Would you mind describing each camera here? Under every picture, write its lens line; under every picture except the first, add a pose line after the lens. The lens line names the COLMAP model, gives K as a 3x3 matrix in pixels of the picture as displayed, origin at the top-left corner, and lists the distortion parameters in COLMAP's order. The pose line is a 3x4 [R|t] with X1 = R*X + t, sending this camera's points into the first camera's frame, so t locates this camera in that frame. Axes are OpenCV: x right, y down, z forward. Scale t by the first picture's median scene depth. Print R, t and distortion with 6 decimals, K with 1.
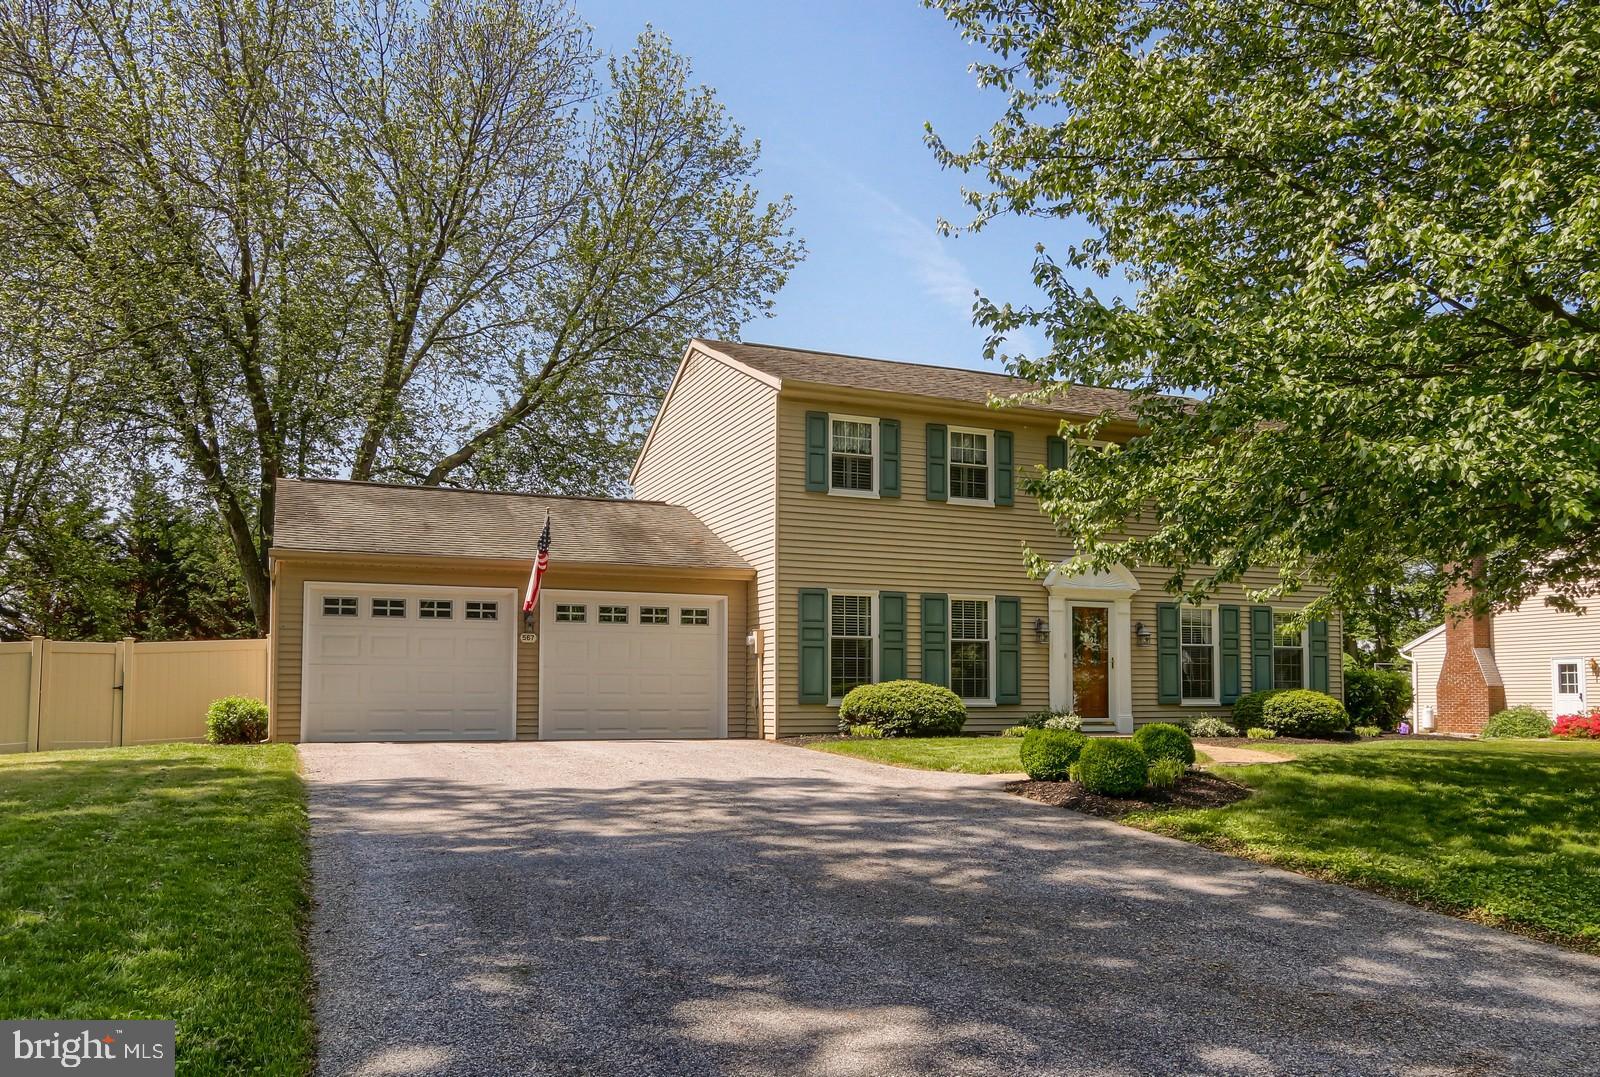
lens RADIAL K [[1137.9, 0, 804.1], [0, 1137.9, 597.0], [0, 0, 1]] dist [0.000564, 0.002966]
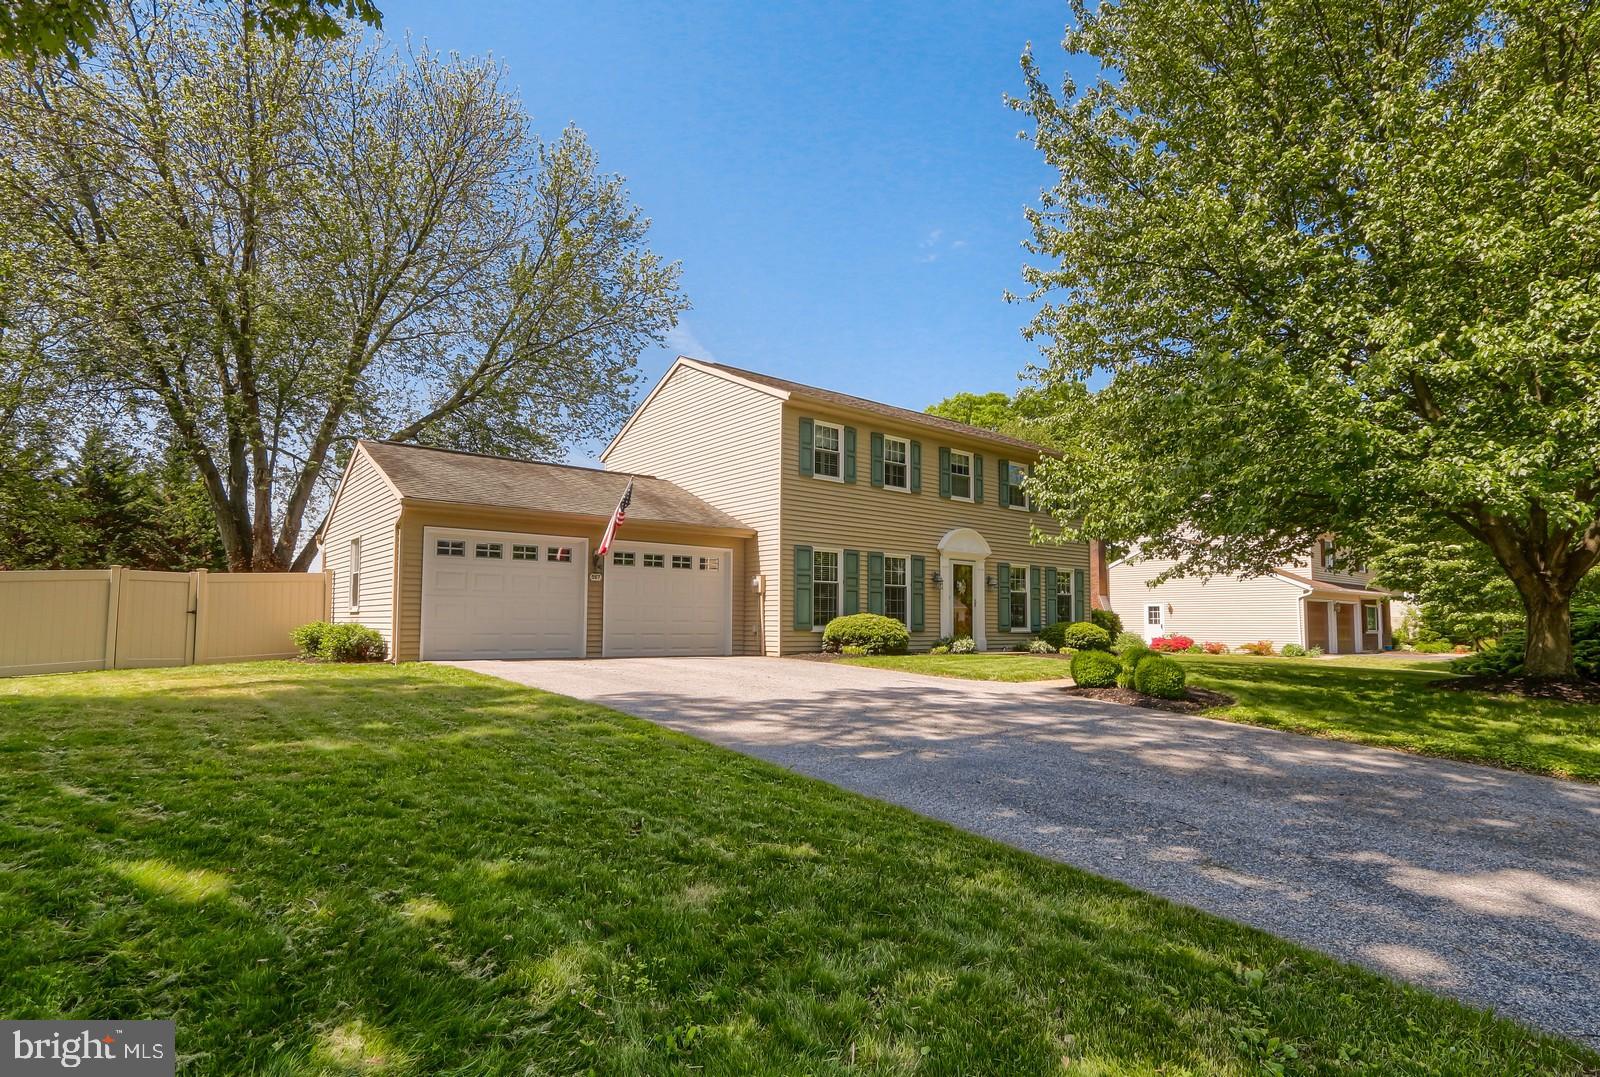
lens RADIAL K [[786.6, 0, 791.0], [0, 786.6, 536.5], [0, 0, 1]] dist [-0.005392, -0.000895]
pose [[0.964789, 0.035985, 0.260551, -0.245134], [-0.030465, 0.999218, -0.025195, 0.005321], [-0.261254, 0.016370, 0.965131, 0.085692]]
